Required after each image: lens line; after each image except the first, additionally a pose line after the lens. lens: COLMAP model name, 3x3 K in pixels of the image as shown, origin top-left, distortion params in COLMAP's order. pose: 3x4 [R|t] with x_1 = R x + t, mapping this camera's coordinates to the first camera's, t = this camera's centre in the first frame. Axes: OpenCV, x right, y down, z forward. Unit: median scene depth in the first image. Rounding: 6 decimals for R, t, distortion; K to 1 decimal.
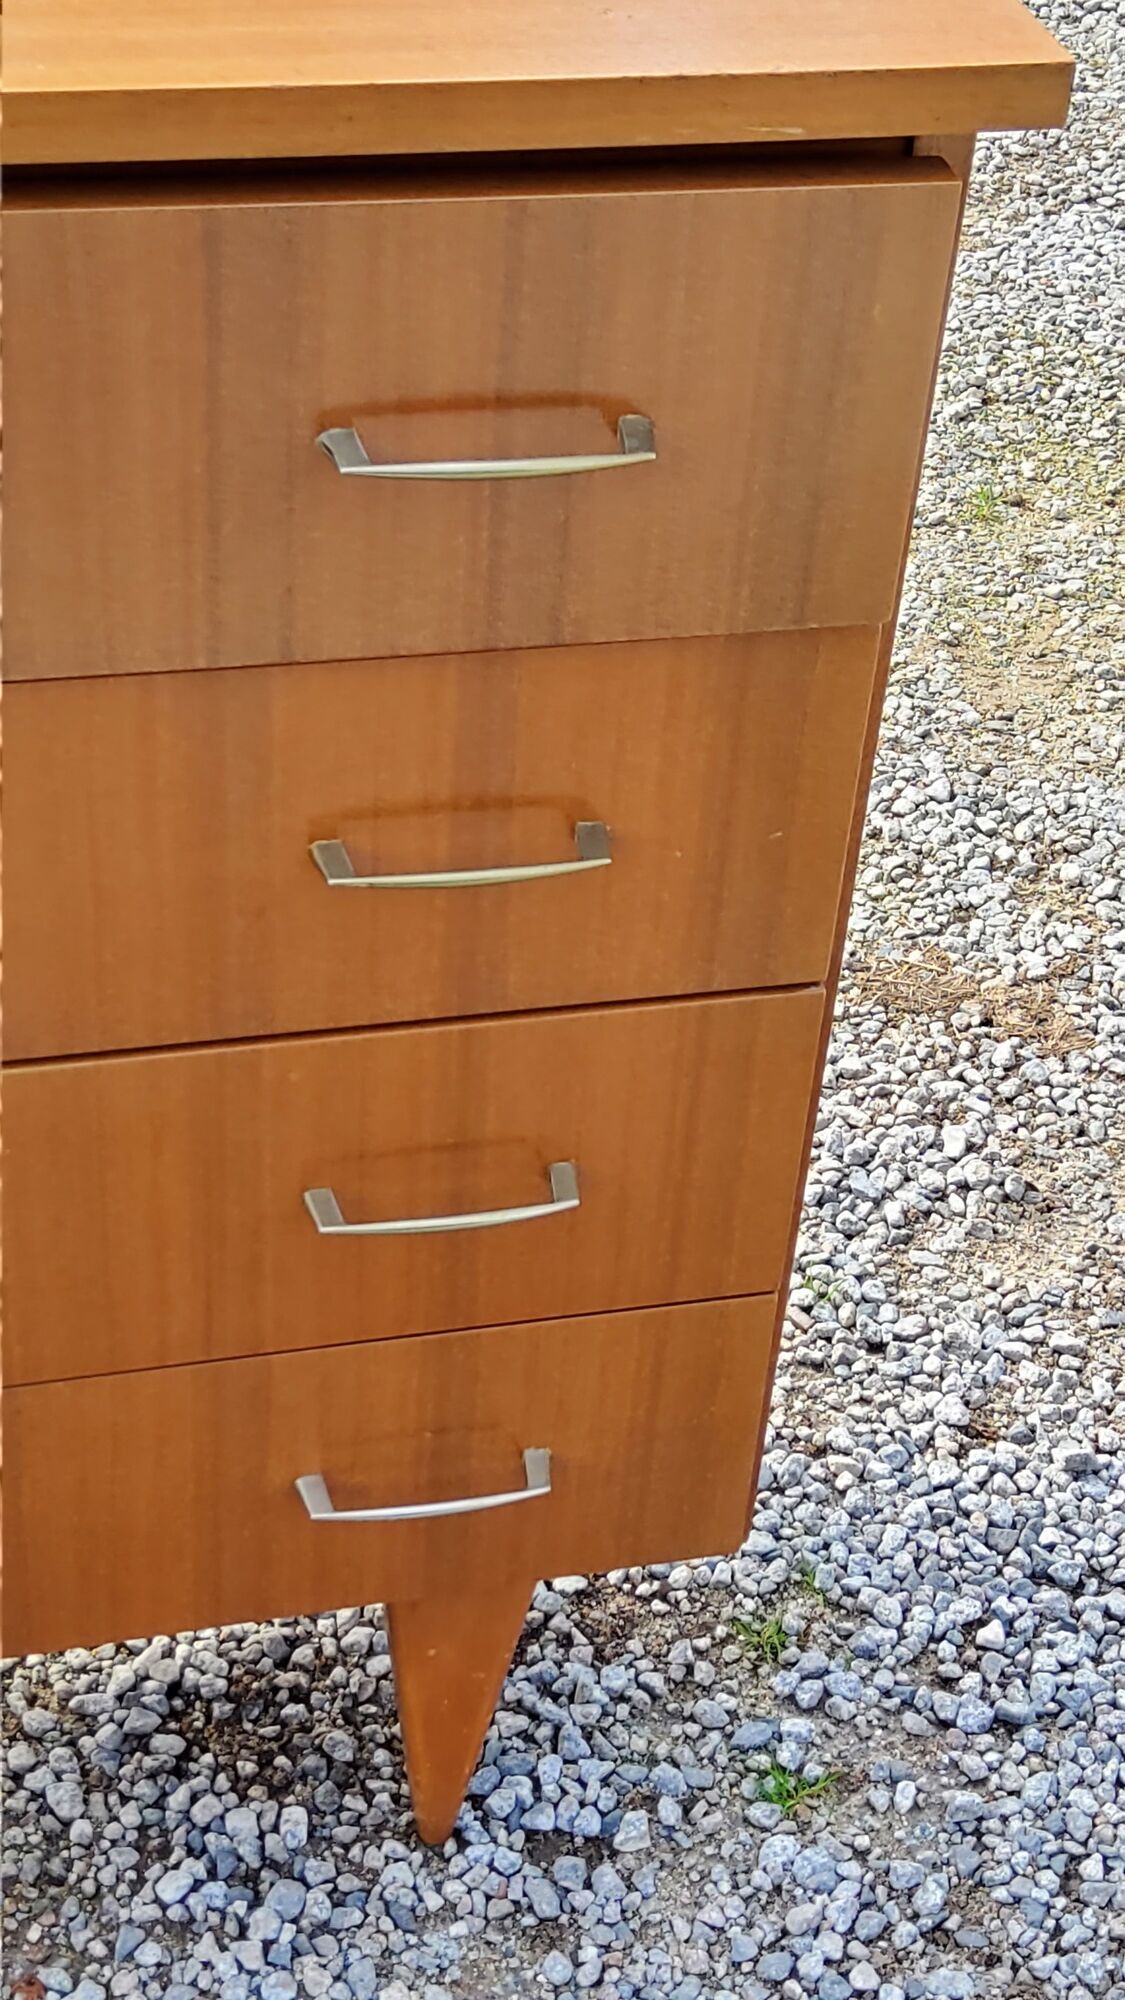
lens RADIAL K [[2980.2, 0, 577.1], [0, 2980.2, 987.7], [0, 0, 1]] dist [0.184969, -0.542304]
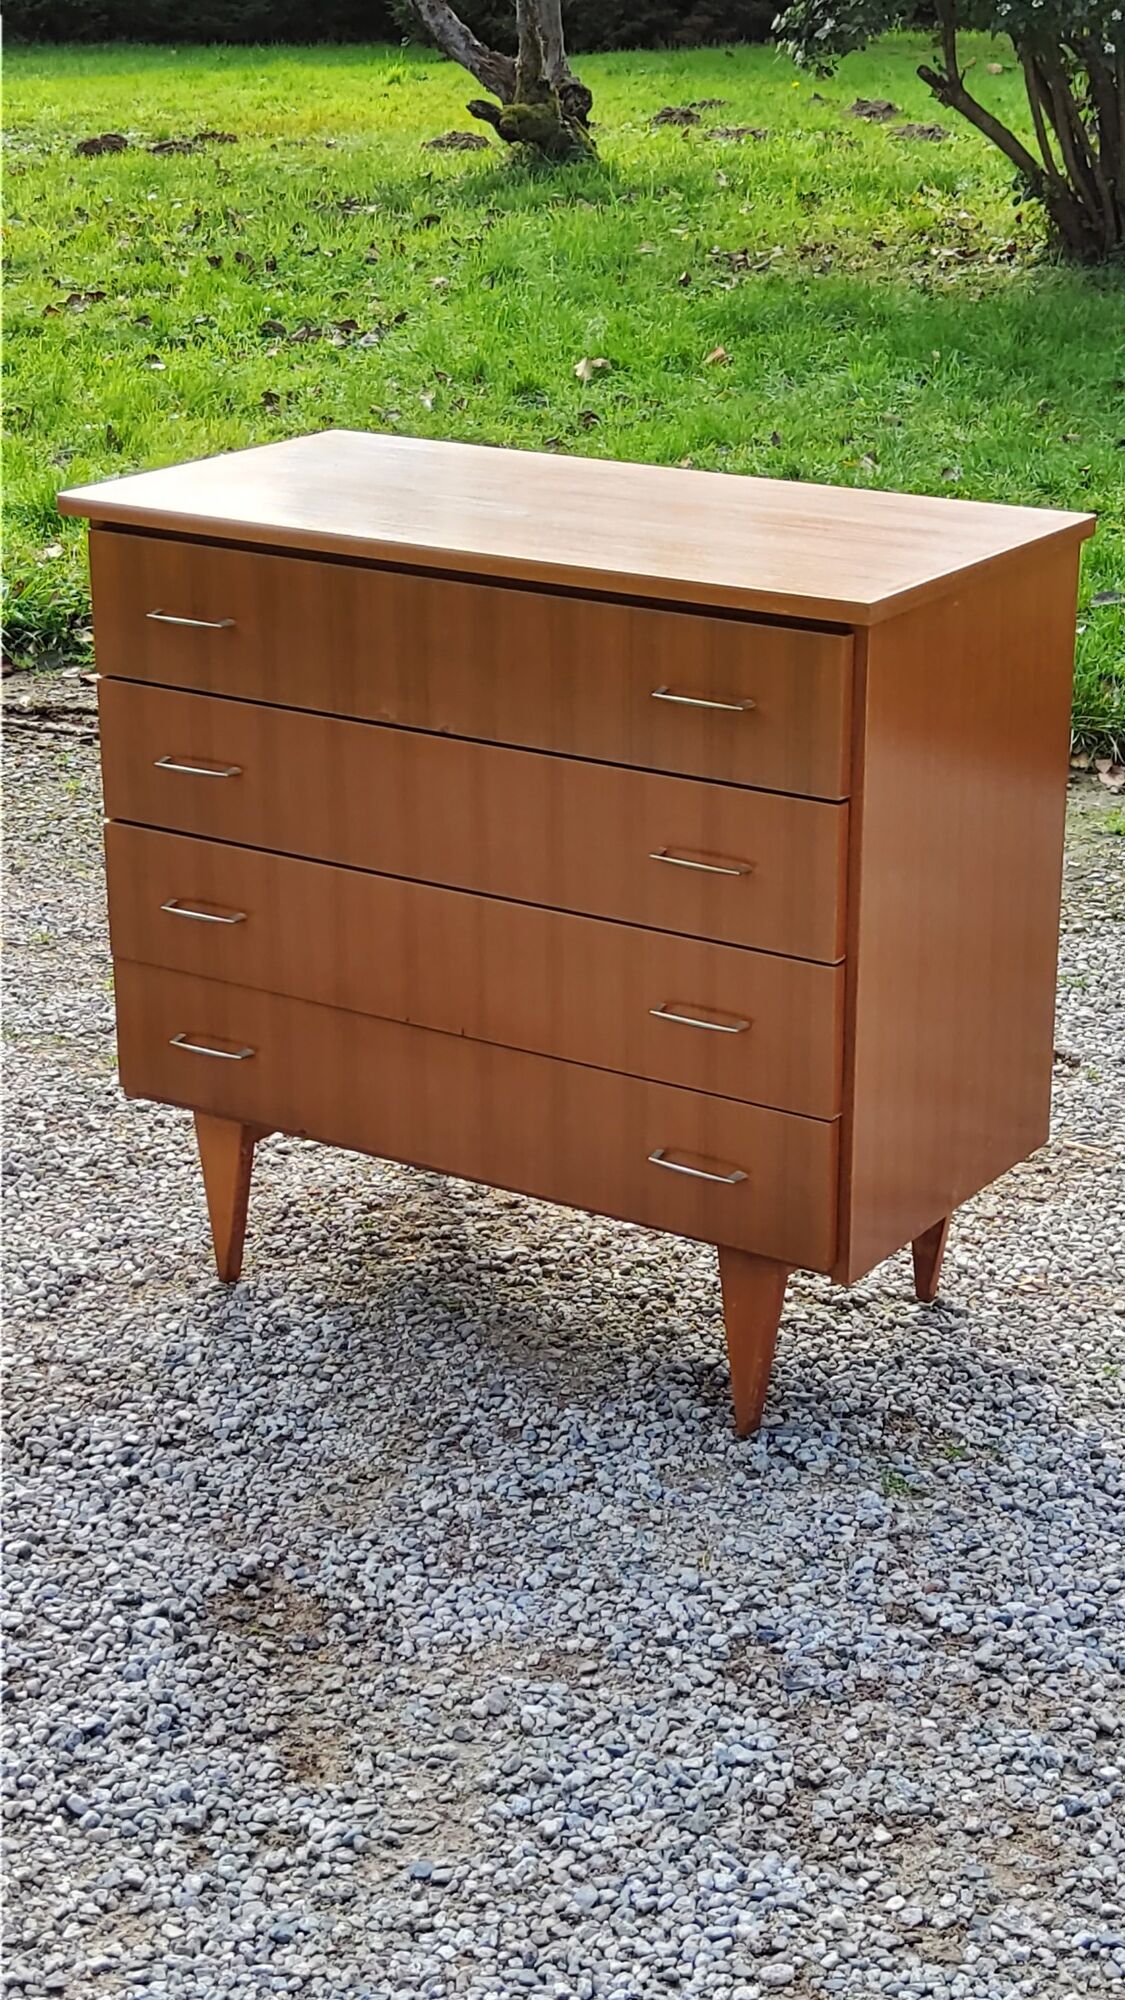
lens RADIAL K [[3136.8, 0, 575.0], [0, 3136.8, 991.0], [0, 0, 1]] dist [0.172655, -0.466354]
pose [[0.673749, 0.177527, -0.717319, 1.407026], [-0.414998, 0.894080, -0.168518, 0.424718], [0.611424, 0.411224, 0.676059, -0.703680]]
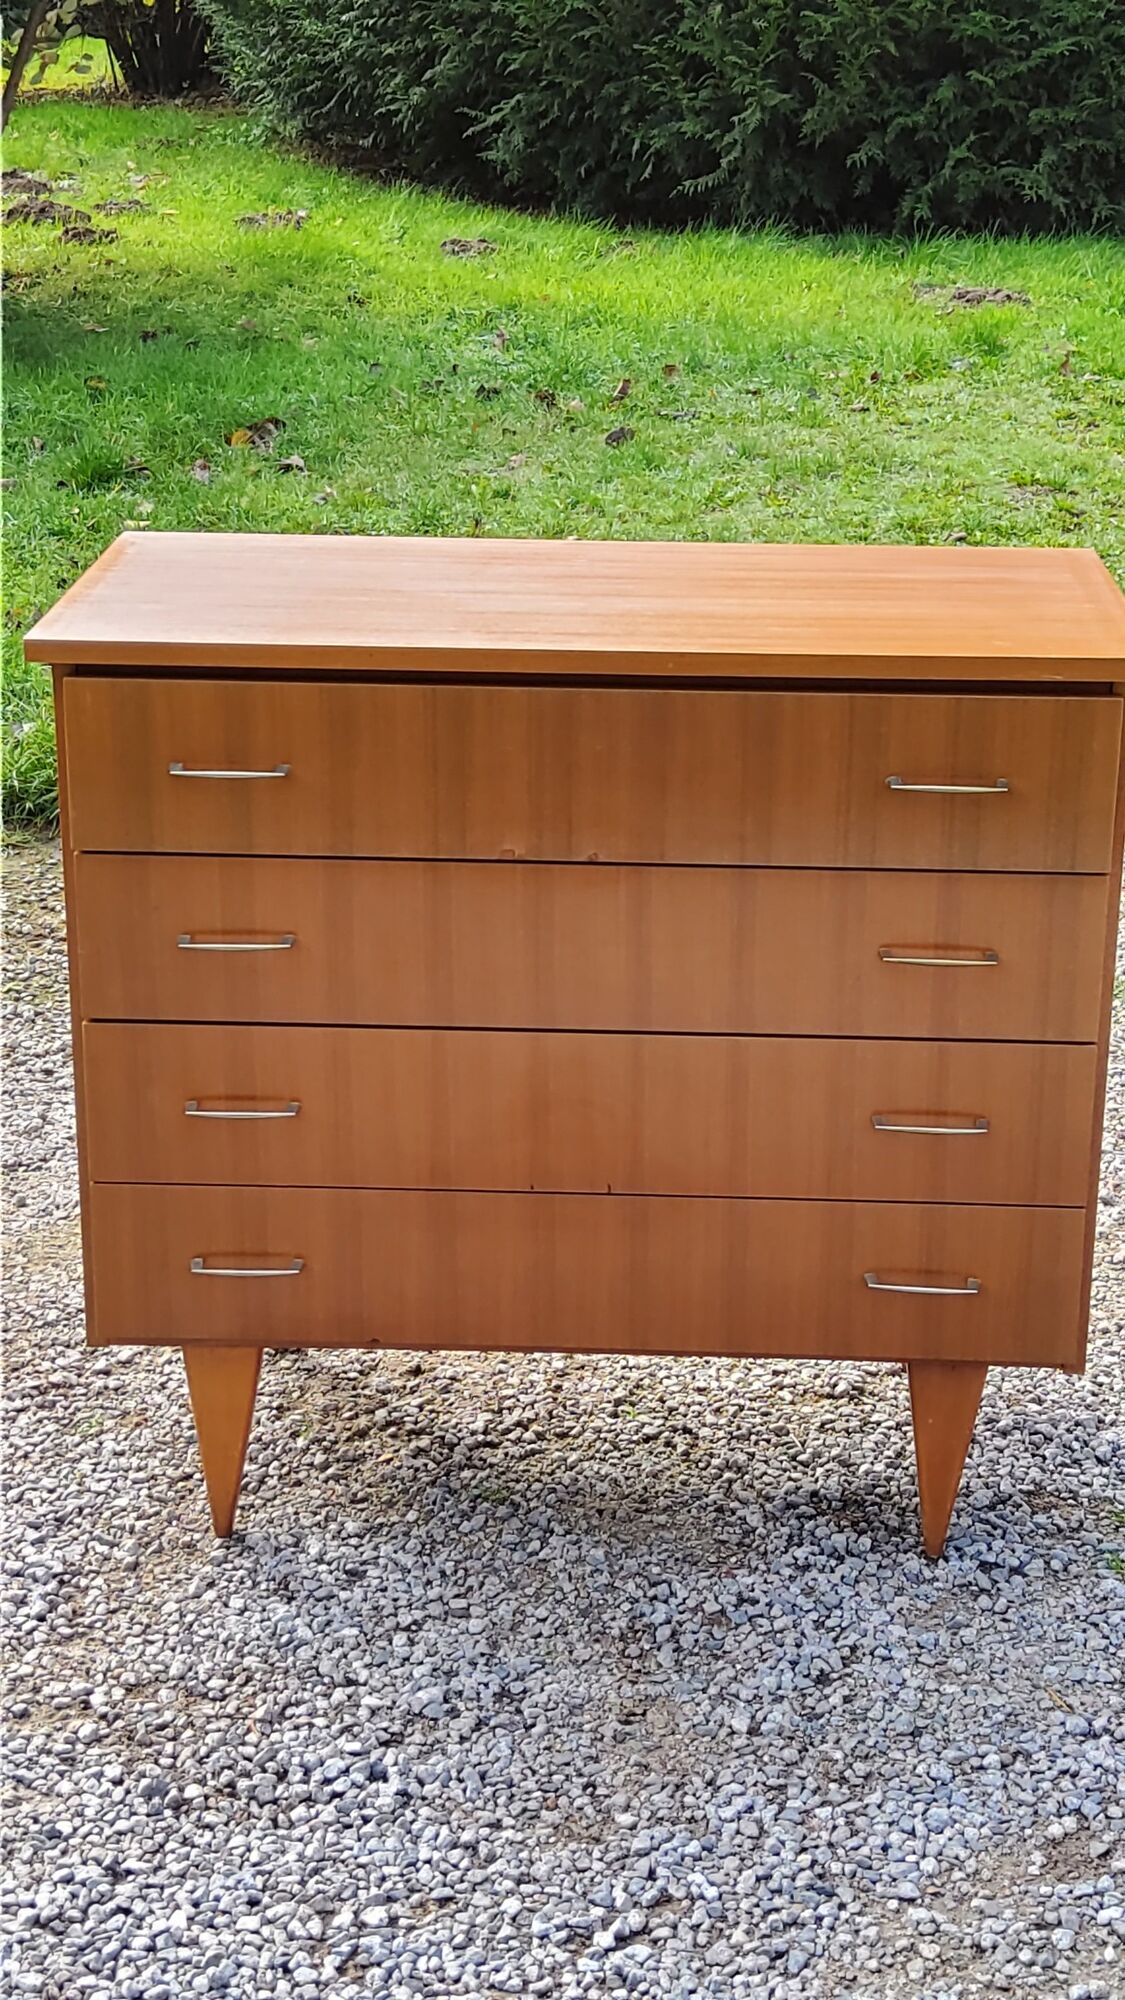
lens RADIAL K [[2980.2, 0, 577.1], [0, 2980.2, 987.7], [0, 0, 1]] dist [0.184969, -0.542304]
pose [[0.958287, 0.034682, -0.283695, 0.276448], [-0.126582, 0.941452, -0.312483, 0.576985], [0.256247, 0.335359, 0.906571, -0.983750]]
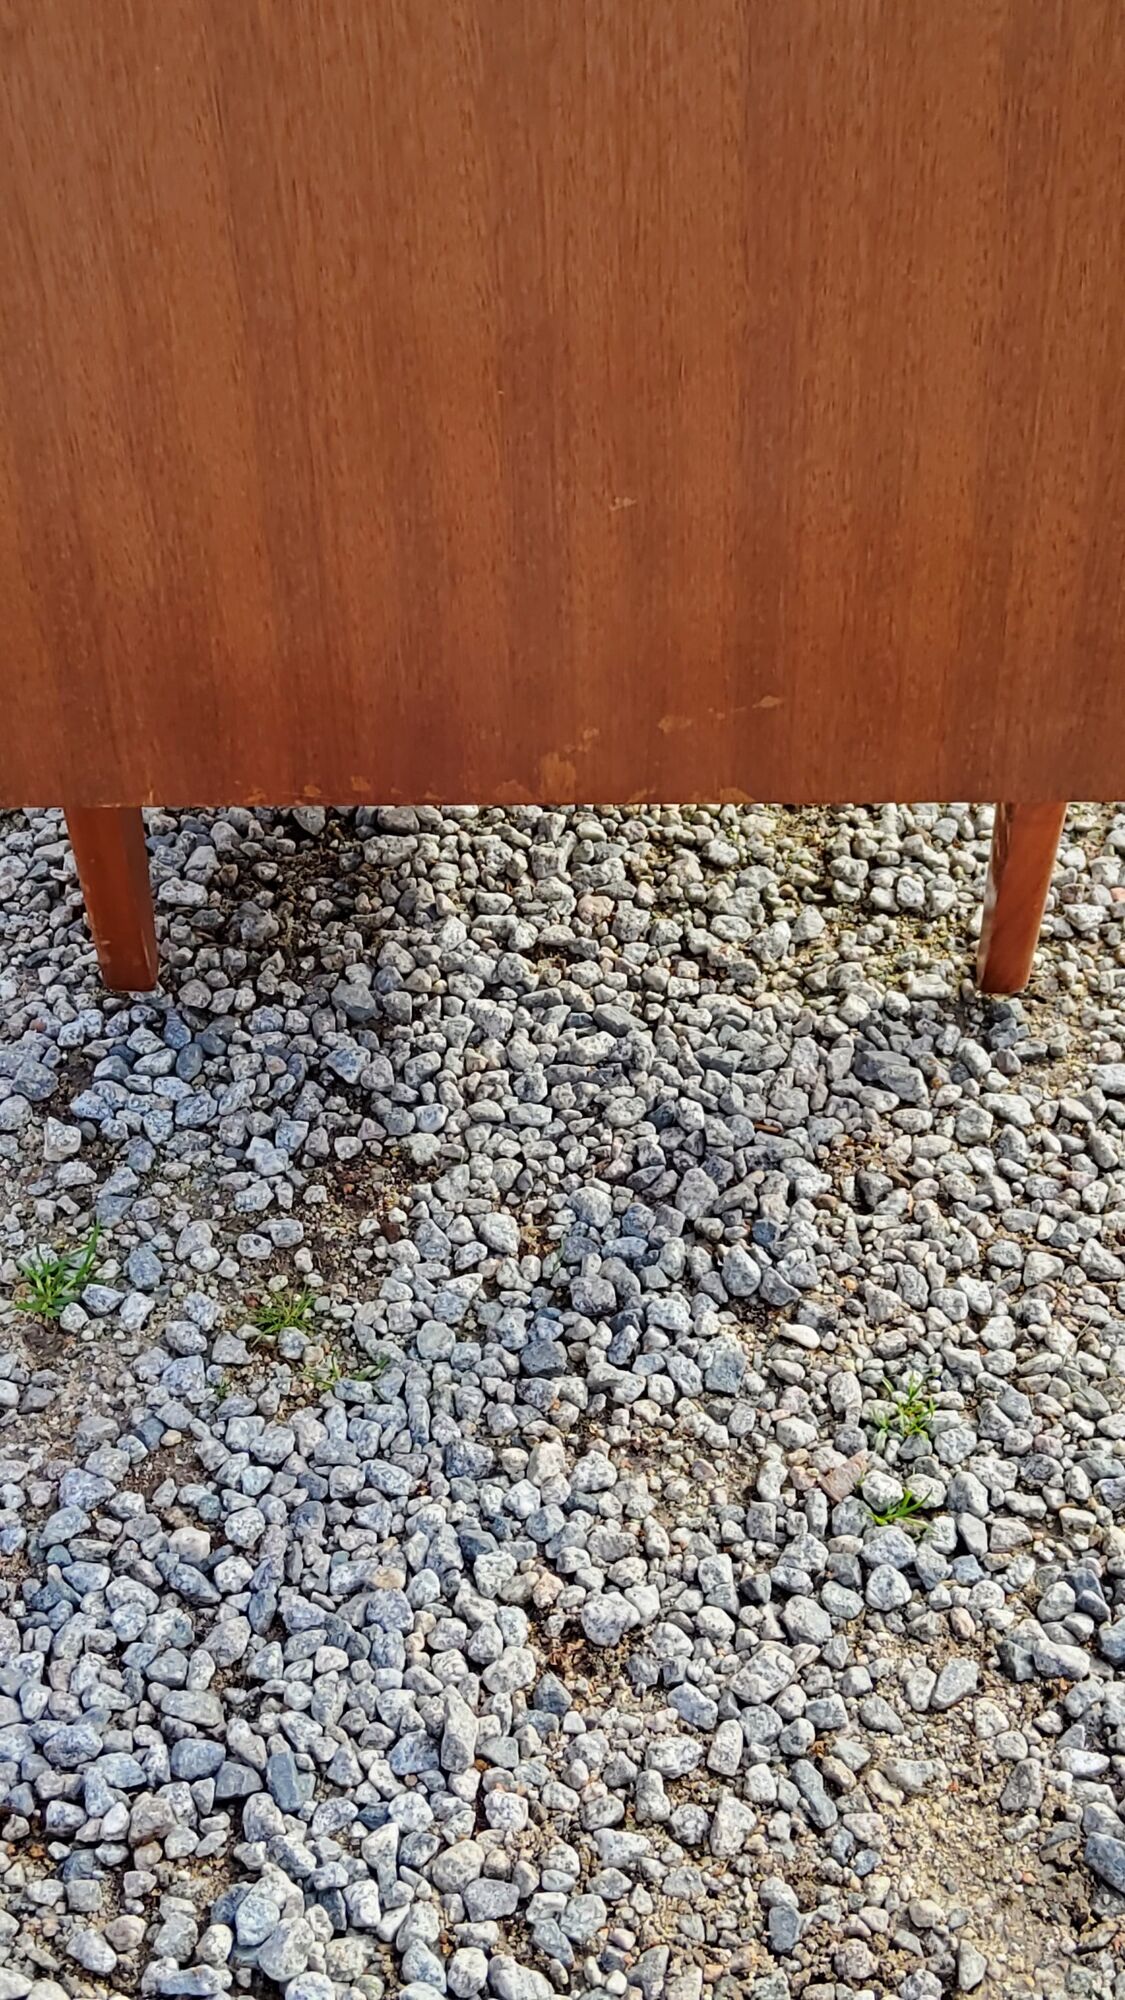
lens RADIAL K [[2980.2, 0, 577.1], [0, 2980.2, 987.7], [0, 0, 1]] dist [0.184969, -0.542304]
pose [[-0.244200, 0.609601, -0.754157, 0.615473], [-0.603680, 0.513063, 0.610194, -0.367058], [0.758905, 0.604279, 0.242714, 0.879318]]
